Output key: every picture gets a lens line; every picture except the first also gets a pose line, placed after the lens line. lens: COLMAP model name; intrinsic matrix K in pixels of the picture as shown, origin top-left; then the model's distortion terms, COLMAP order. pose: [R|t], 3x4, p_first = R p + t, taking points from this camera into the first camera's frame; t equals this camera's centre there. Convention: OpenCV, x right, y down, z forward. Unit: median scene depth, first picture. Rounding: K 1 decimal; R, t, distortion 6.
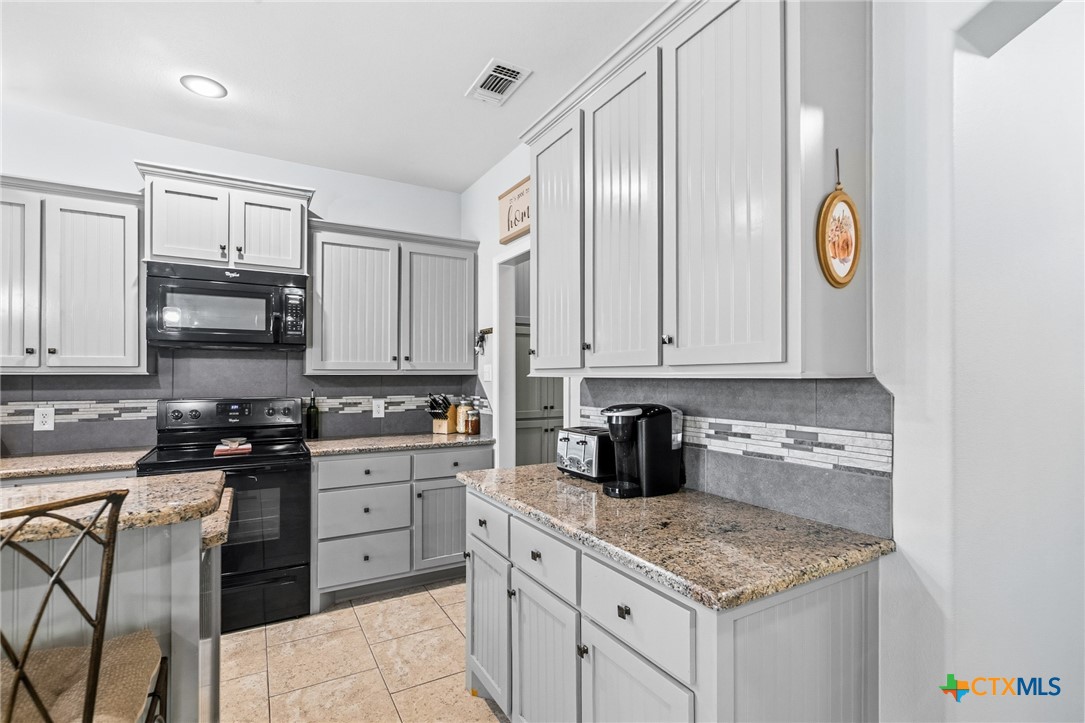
lens RADIAL K [[507.4, 0, 536.0], [0, 507.4, 373.1], [0, 0, 1]] dist [-0.001964, 0.002959]
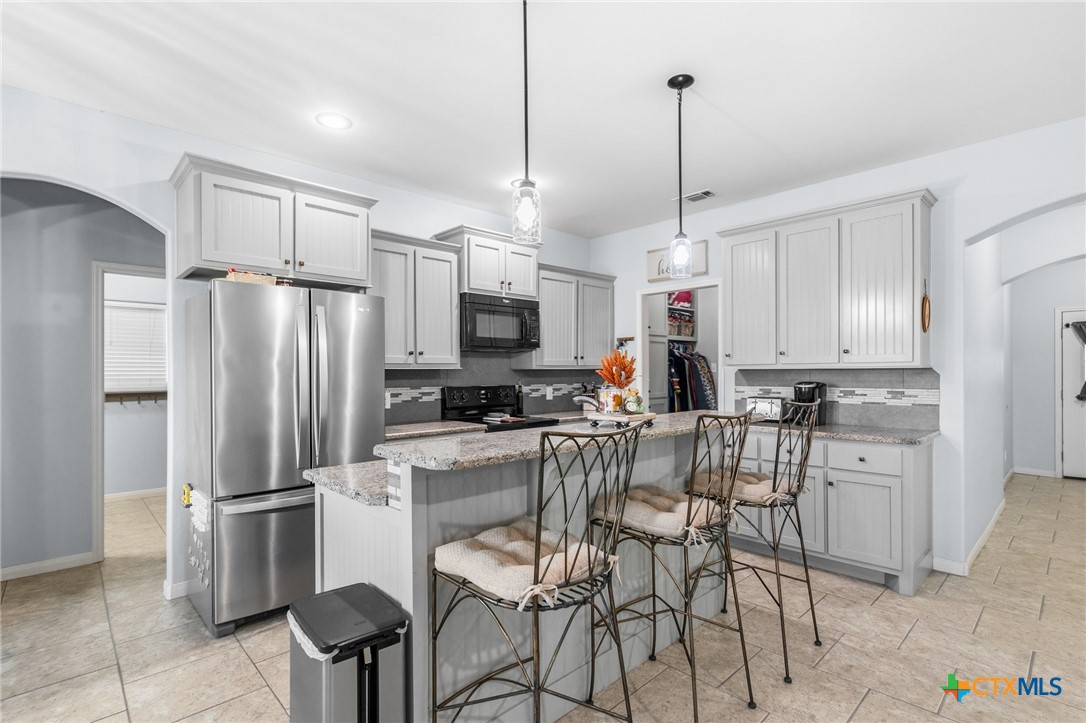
lens RADIAL K [[507.9, 0, 540.4], [0, 507.9, 376.0], [0, 0, 1]] dist [-0.001964, 0.002959]
pose [[0.971191, -0.006874, 0.238202, -0.856386], [0.003835, 0.999905, 0.013220, 0.004683], [-0.238270, -0.011926, 0.971126, -0.462170]]
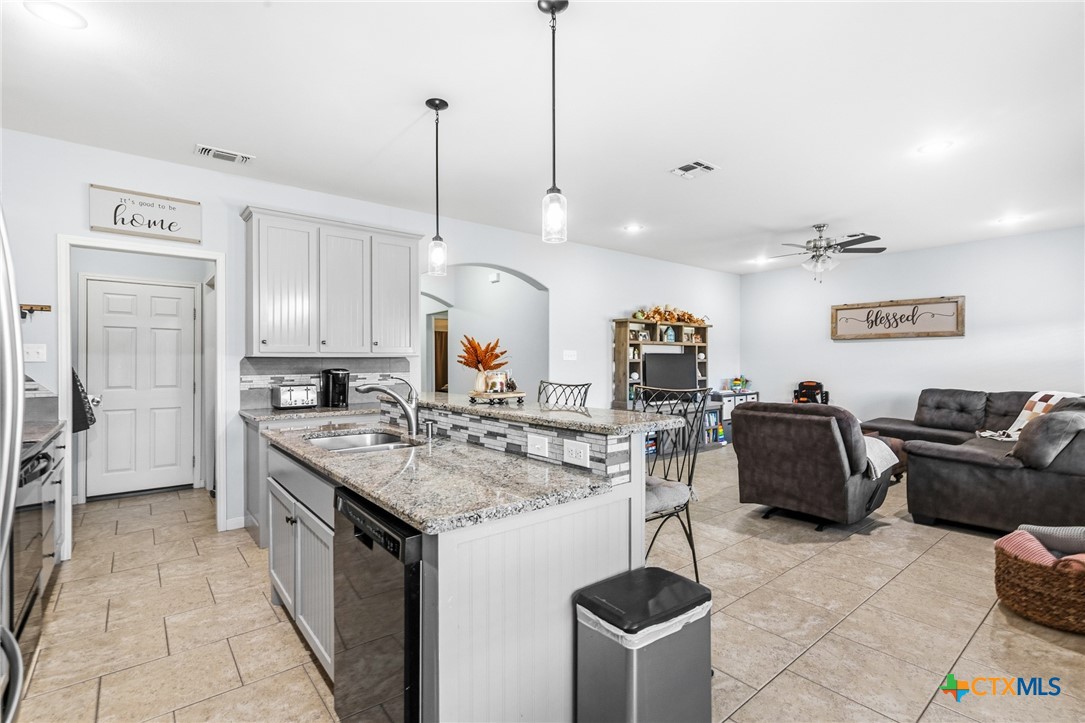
lens RADIAL K [[507.4, 0, 544.4], [0, 507.4, 360.7], [0, 0, 1]] dist [-0.001964, 0.002959]
pose [[-0.167825, 0.000426, 0.985817, -1.441581], [-0.000429, 1.000000, -0.000505, 0.016714], [-0.985817, -0.000508, -0.167825, 0.294942]]
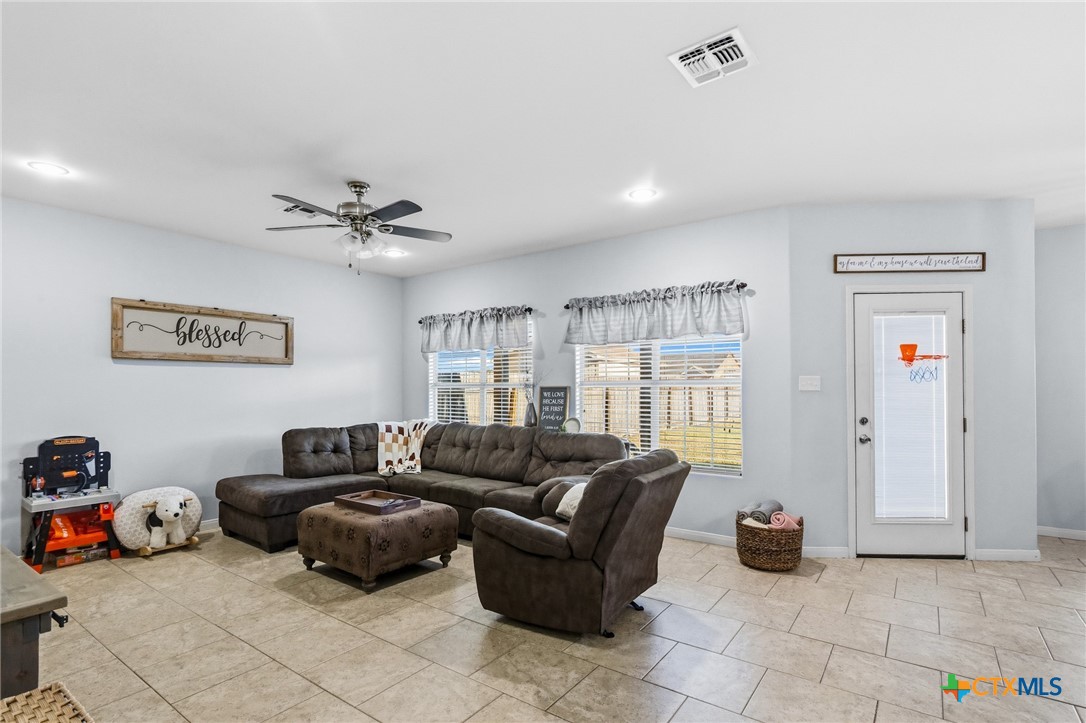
lens RADIAL K [[533.4, 0, 545.6], [0, 533.4, 381.1], [0, 0, 1]] dist [0.006527, 0.000782]
pose [[-0.907964, -0.005986, -0.419006, 0.421639], [-0.003030, 0.999966, -0.007721, -0.020063], [0.419038, -0.005741, -0.907951, 0.320243]]
